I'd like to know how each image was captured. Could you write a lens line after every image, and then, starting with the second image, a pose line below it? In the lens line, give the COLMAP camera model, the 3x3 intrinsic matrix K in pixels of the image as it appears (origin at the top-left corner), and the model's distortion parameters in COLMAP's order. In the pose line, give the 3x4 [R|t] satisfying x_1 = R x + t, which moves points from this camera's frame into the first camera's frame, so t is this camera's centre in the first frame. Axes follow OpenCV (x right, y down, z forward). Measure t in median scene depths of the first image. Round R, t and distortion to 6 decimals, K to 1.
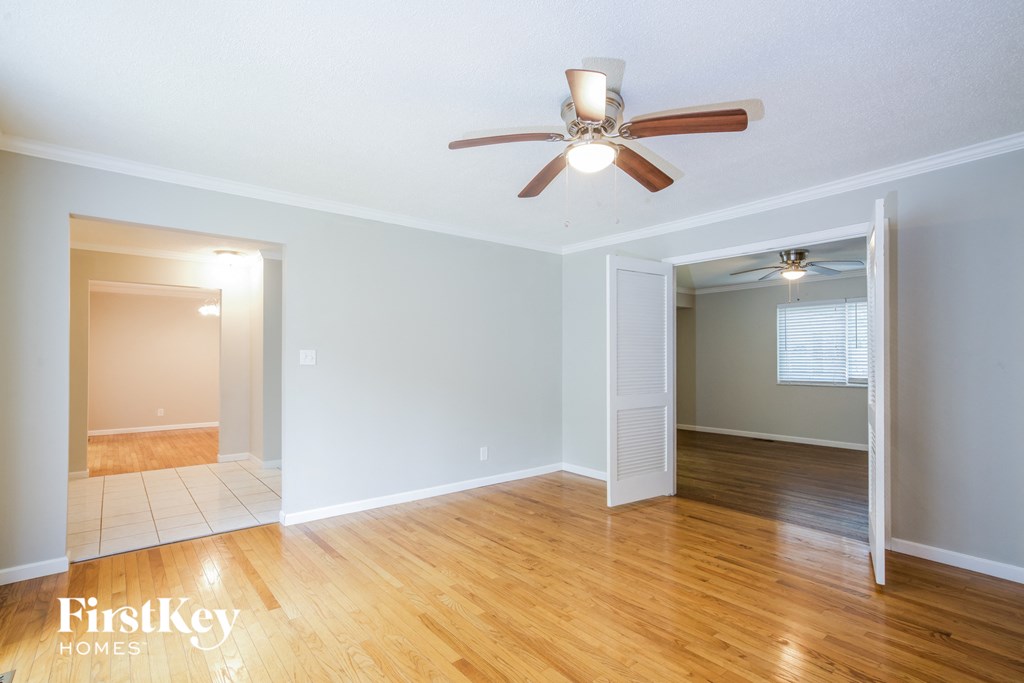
lens RADIAL K [[499.6, 0, 508.5], [0, 499.6, 363.4], [0, 0, 1]] dist [-0.000143, -0.000141]
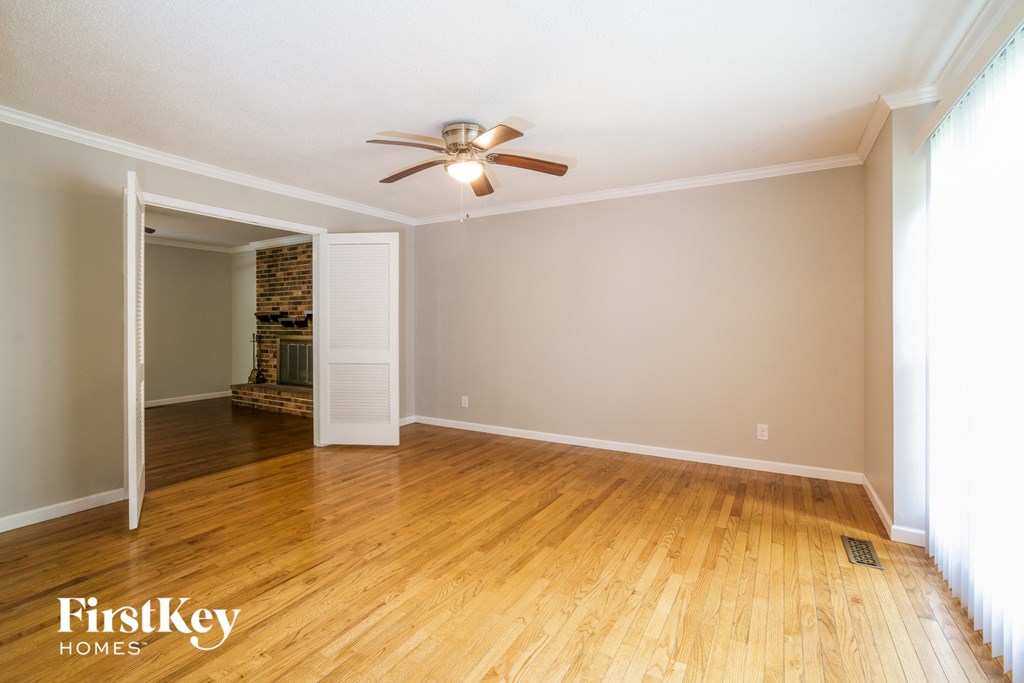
lens RADIAL K [[464.2, 0, 508.5], [0, 464.2, 326.5], [0, 0, 1]] dist [0.000020, -0.000004]
pose [[-0.355168, -0.002999, 0.934798, -0.825294], [0.000129, 0.999995, 0.003257, -0.002047], [-0.934802, 0.001278, -0.355166, 1.040131]]
